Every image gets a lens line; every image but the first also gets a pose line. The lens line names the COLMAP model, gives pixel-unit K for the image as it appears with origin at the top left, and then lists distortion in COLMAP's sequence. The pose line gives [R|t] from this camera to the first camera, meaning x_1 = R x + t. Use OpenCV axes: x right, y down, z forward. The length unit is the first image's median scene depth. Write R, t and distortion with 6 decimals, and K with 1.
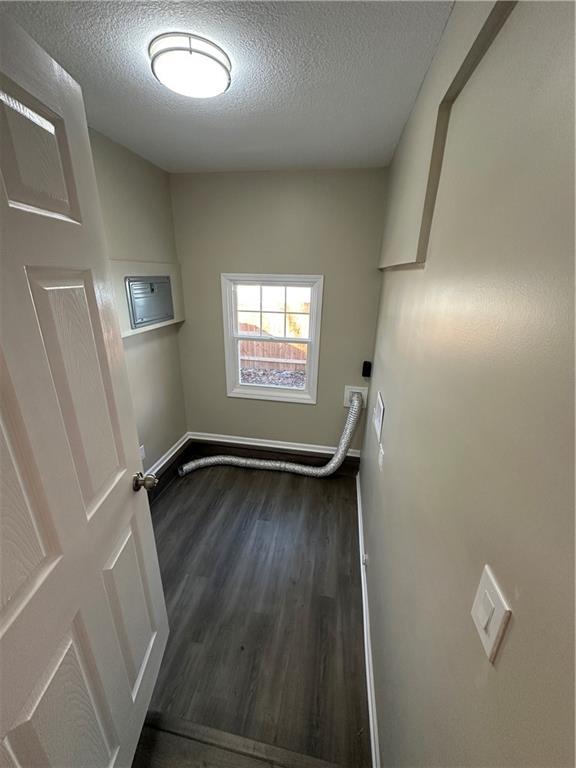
lens RADIAL K [[305.8, 0, 288.0], [0, 305.8, 384.0], [0, 0, 1]] dist [-0.000761, -0.000403]
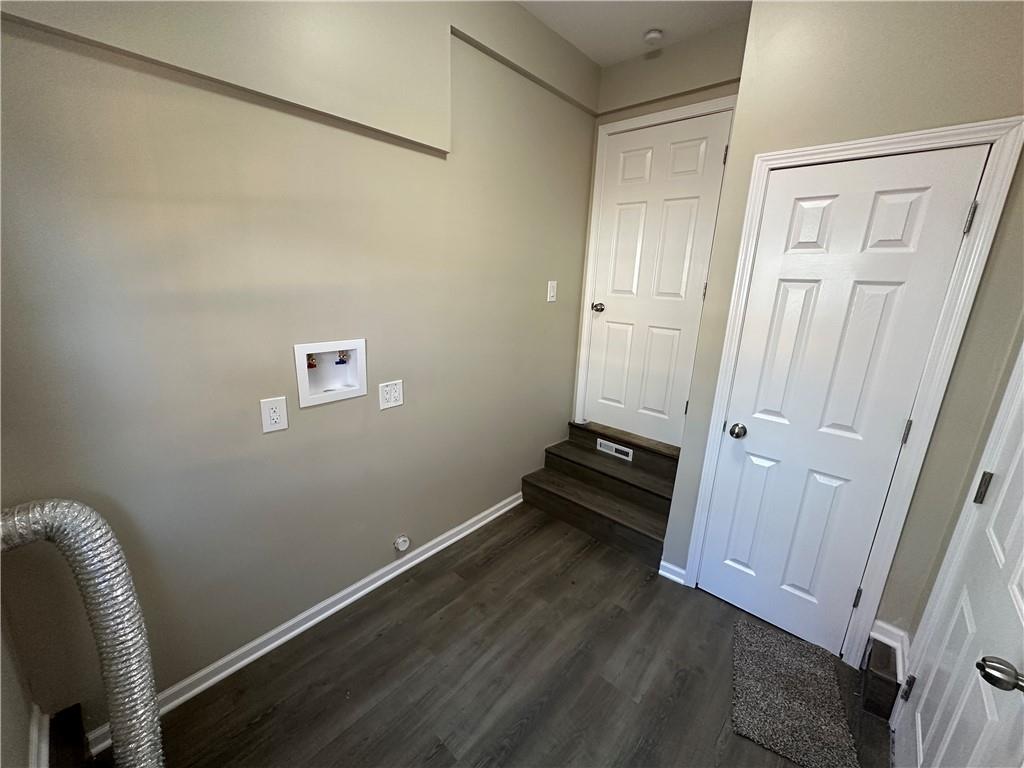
lens RADIAL K [[407.8, 0, 511.3], [0, 407.8, 385.6], [0, 0, 1]] dist [-0.000761, -0.000403]
pose [[-0.851749, -0.184393, 0.490430, -0.403508], [0.125716, 0.836760, 0.532942, -0.257972], [-0.508644, 0.515588, -0.689529, 1.364261]]
